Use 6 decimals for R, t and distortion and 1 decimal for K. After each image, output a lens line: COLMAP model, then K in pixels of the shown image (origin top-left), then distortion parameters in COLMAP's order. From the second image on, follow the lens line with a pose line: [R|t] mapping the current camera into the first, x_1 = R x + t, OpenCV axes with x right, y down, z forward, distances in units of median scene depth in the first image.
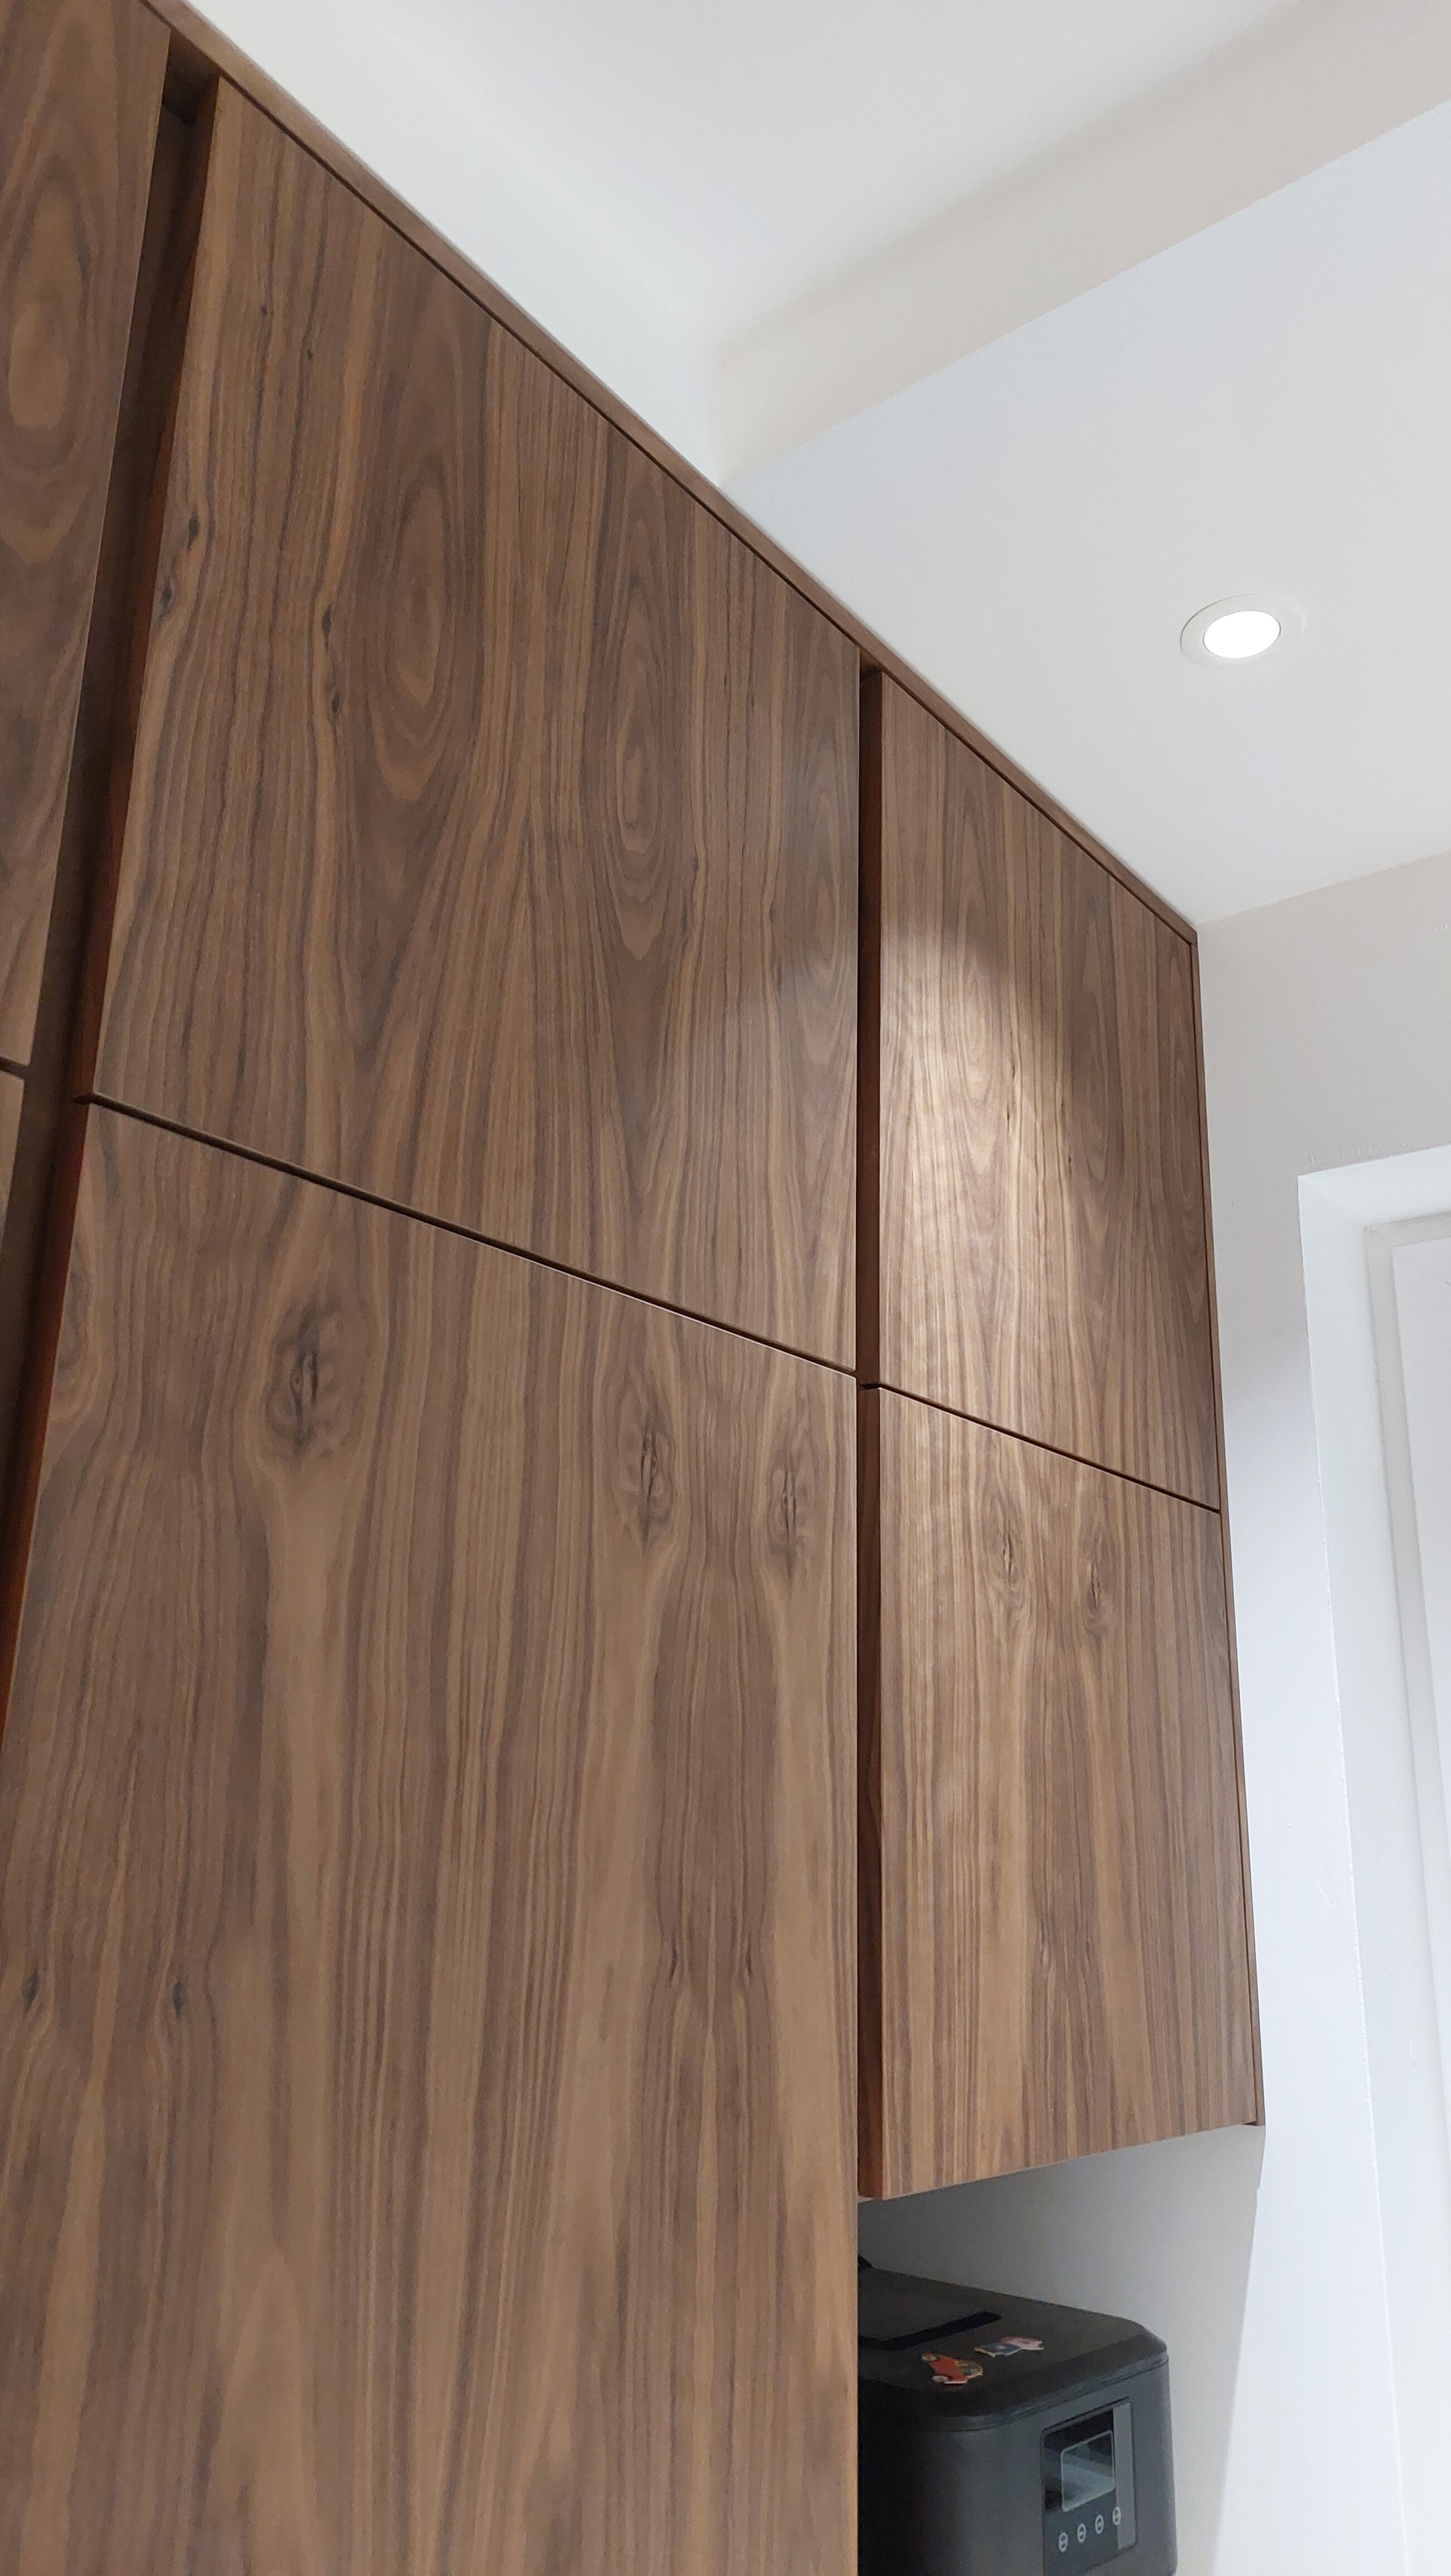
lens RADIAL K [[1858.9, 0, 743.3], [0, 1858.9, 1292.1], [0, 0, 1]] dist [0.072725, -0.082317]
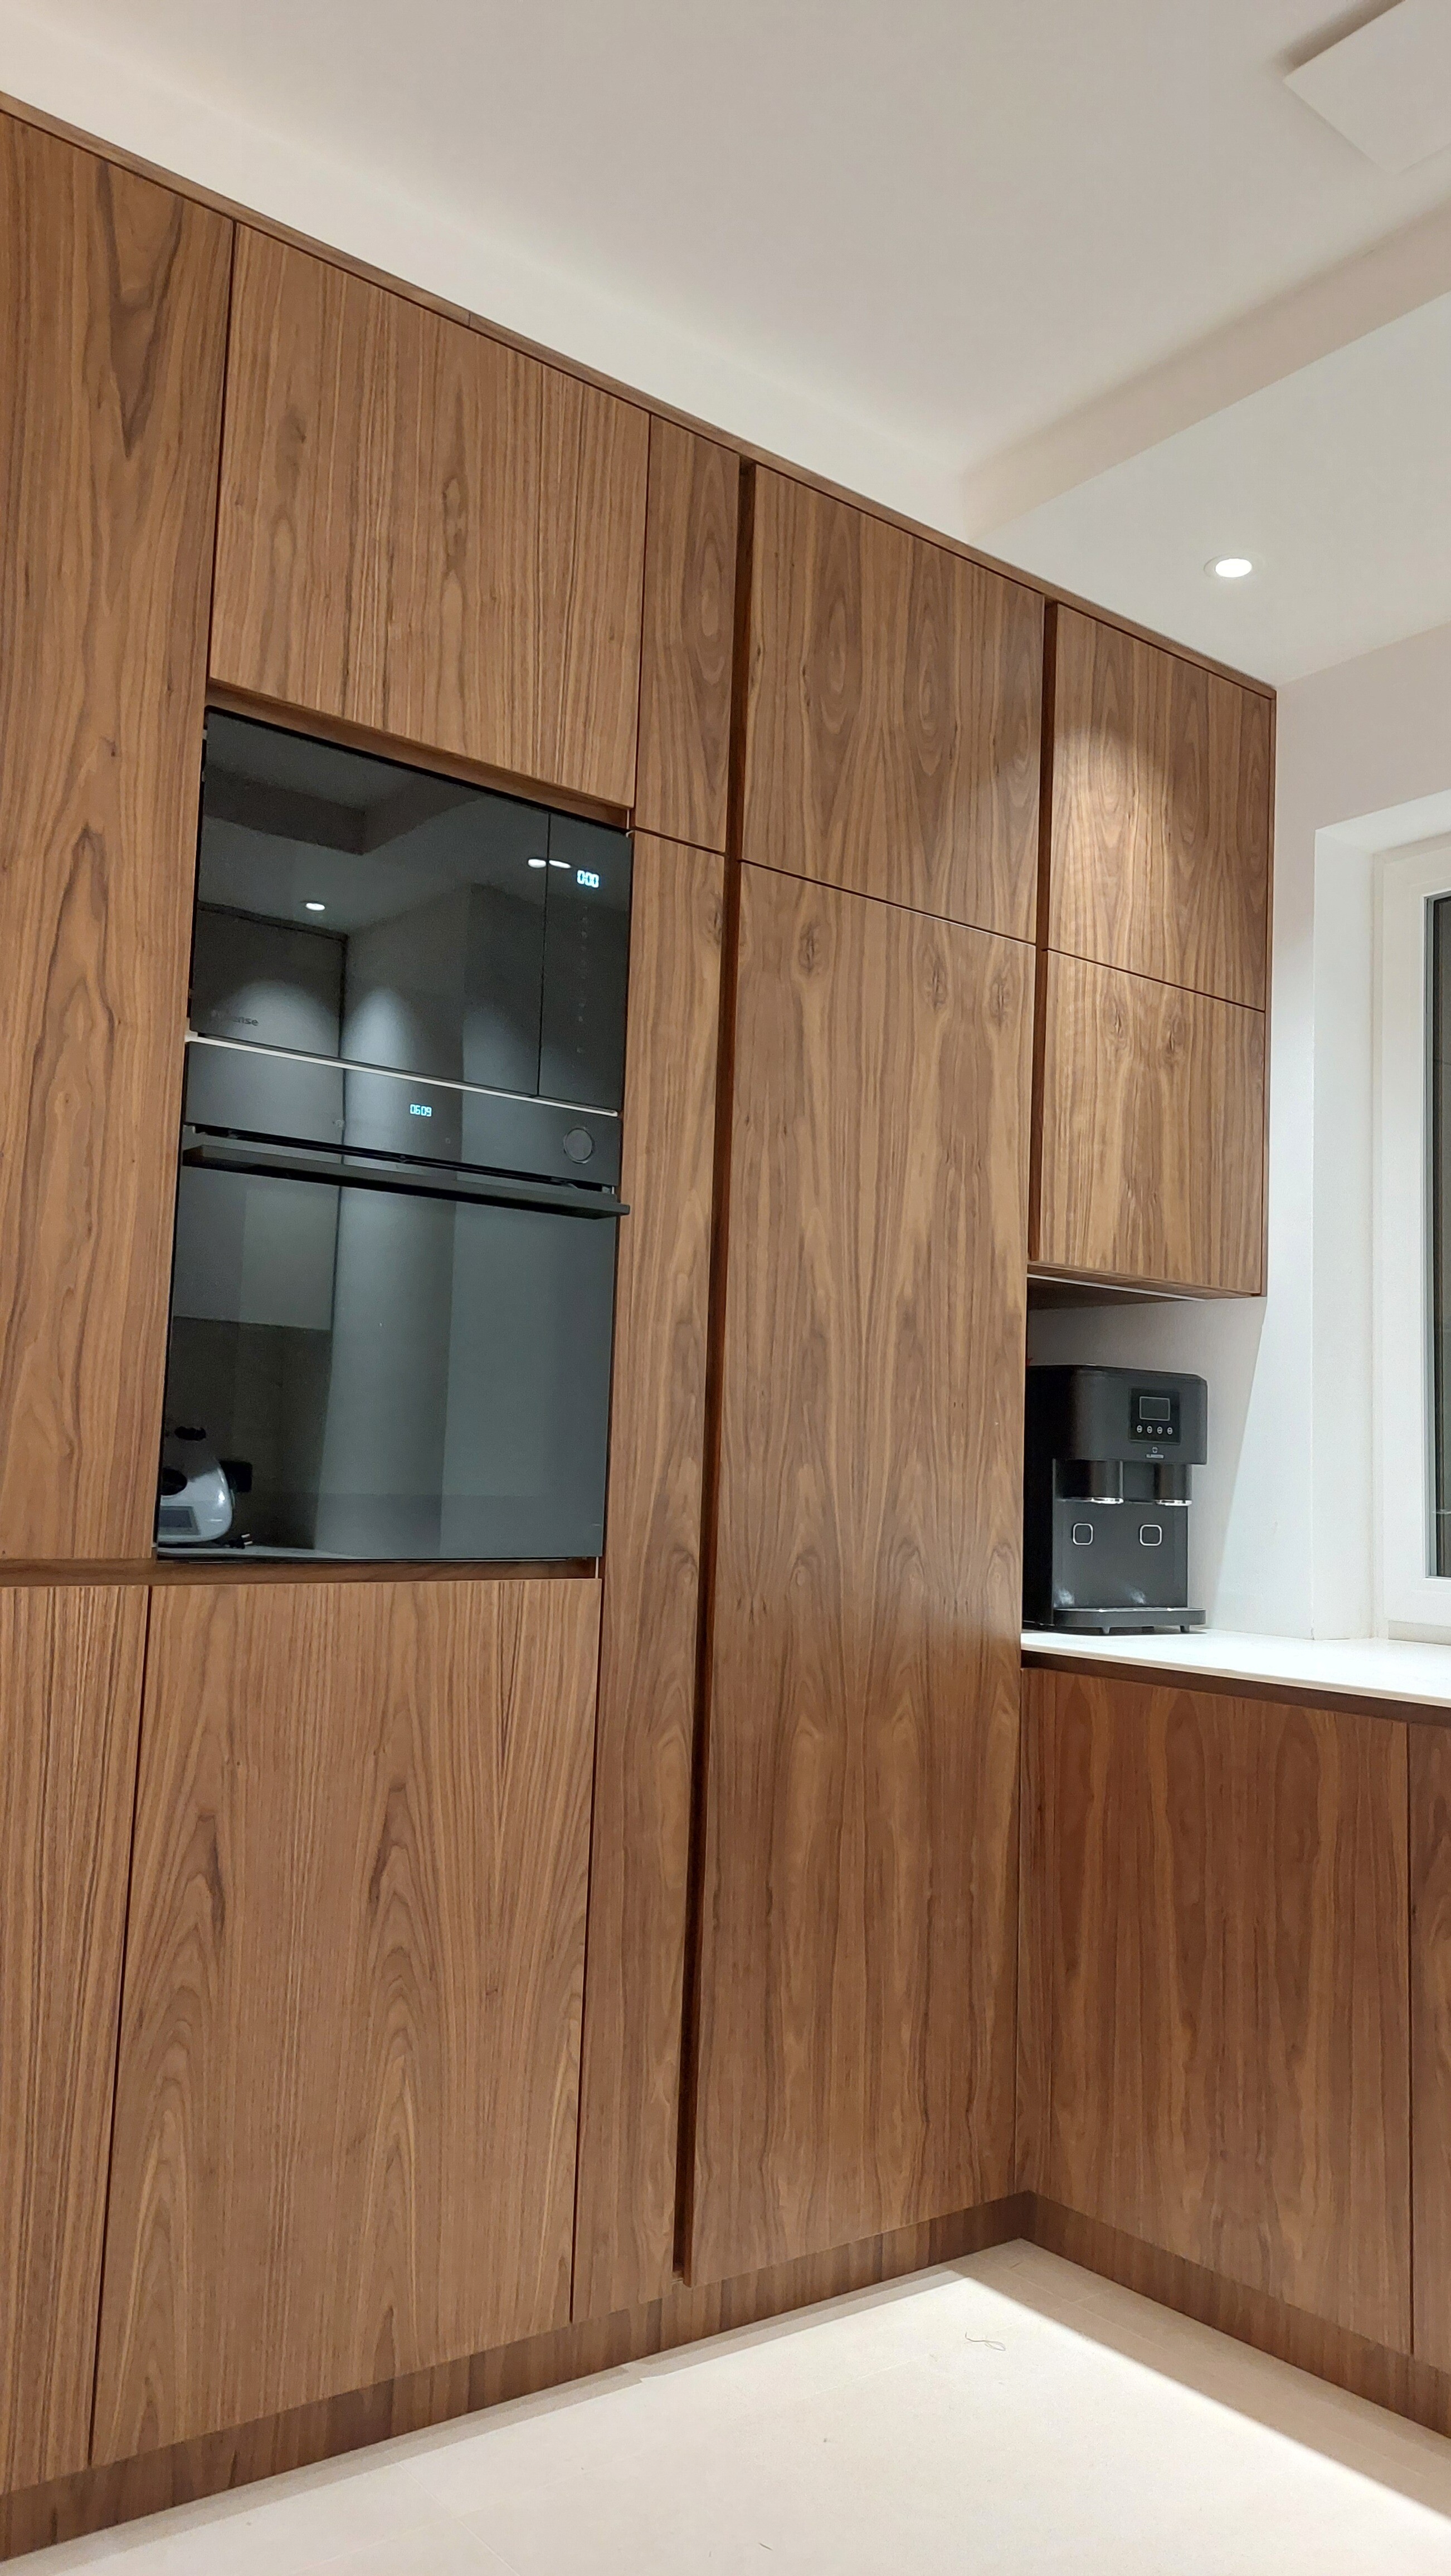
lens RADIAL K [[1858.9, 0, 739.6], [0, 1858.9, 1300.9], [0, 0, 1]] dist [0.072725, -0.082317]
pose [[0.967322, -0.009764, -0.253364, 0.350609], [0.057657, 0.981551, 0.182302, 0.041876], [0.246910, -0.190953, 0.950038, -1.695117]]
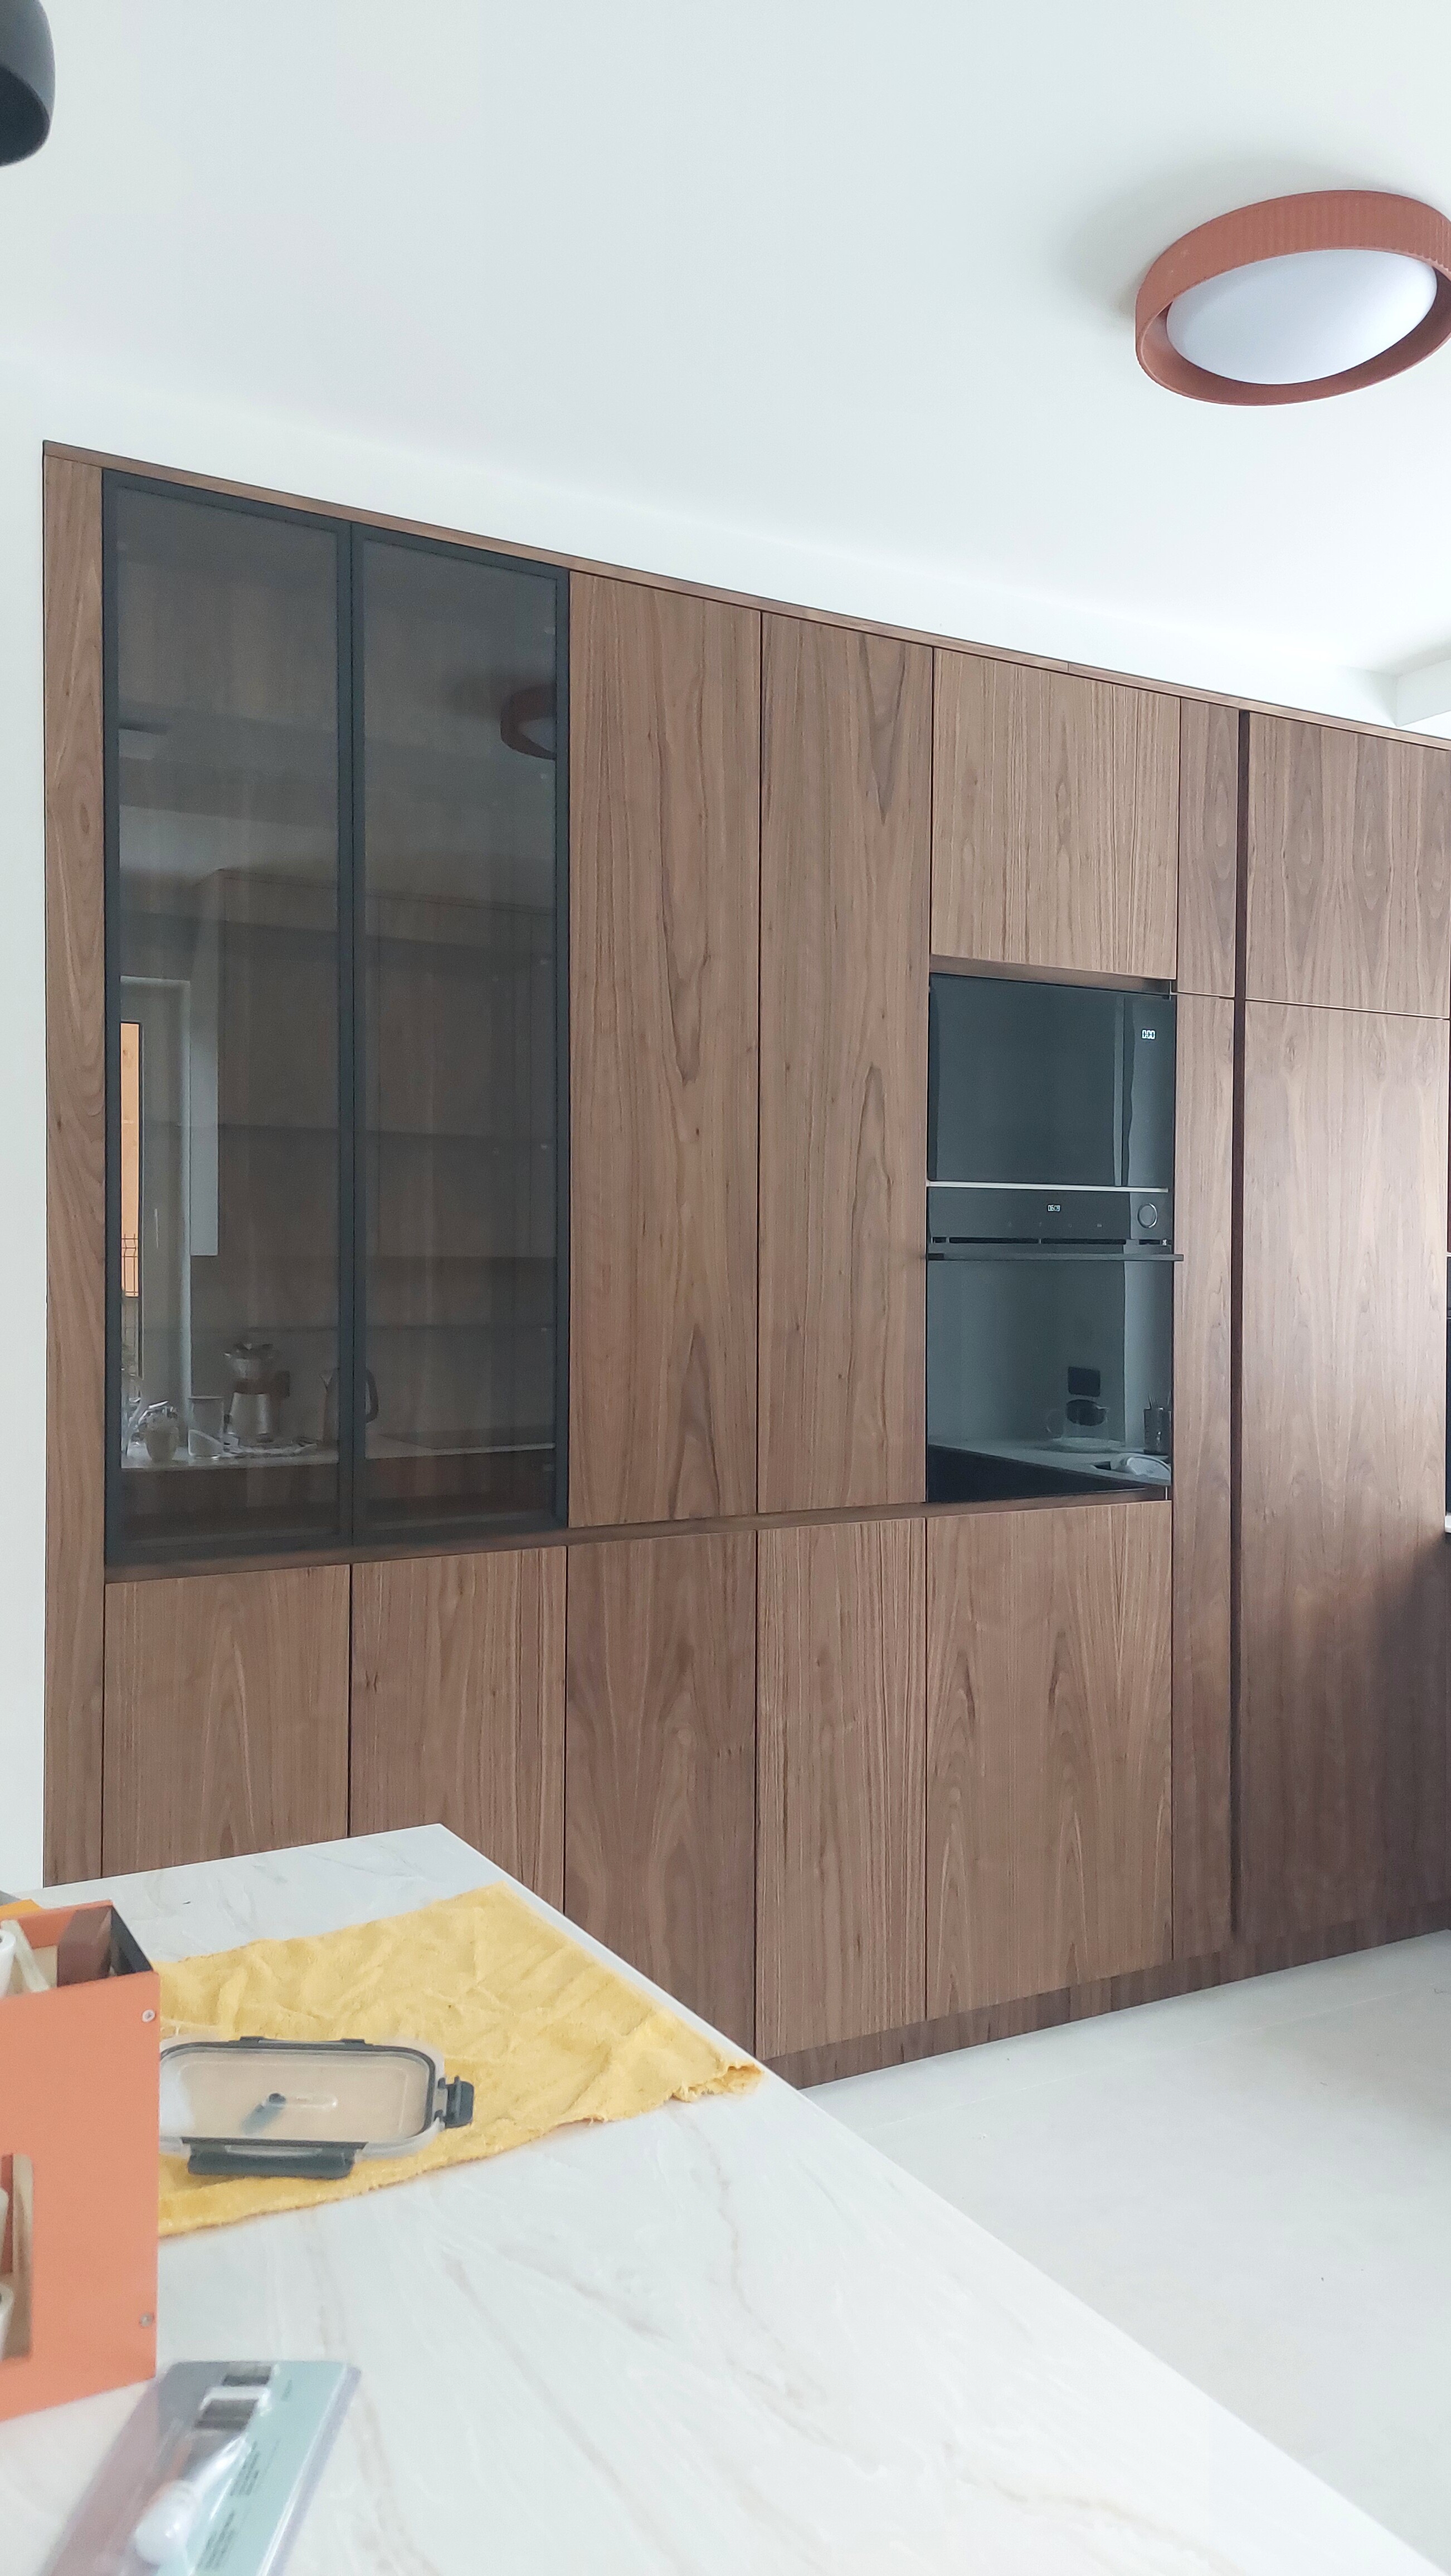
lens RADIAL K [[1858.9, 0, 724.8], [0, 1858.9, 1281.0], [0, 0, 1]] dist [0.072725, -0.082317]
pose [[0.918638, -0.012203, -0.394913, 0.222070], [0.126355, 0.956105, 0.264380, -0.638721], [0.374352, -0.292769, 0.879856, -2.902191]]
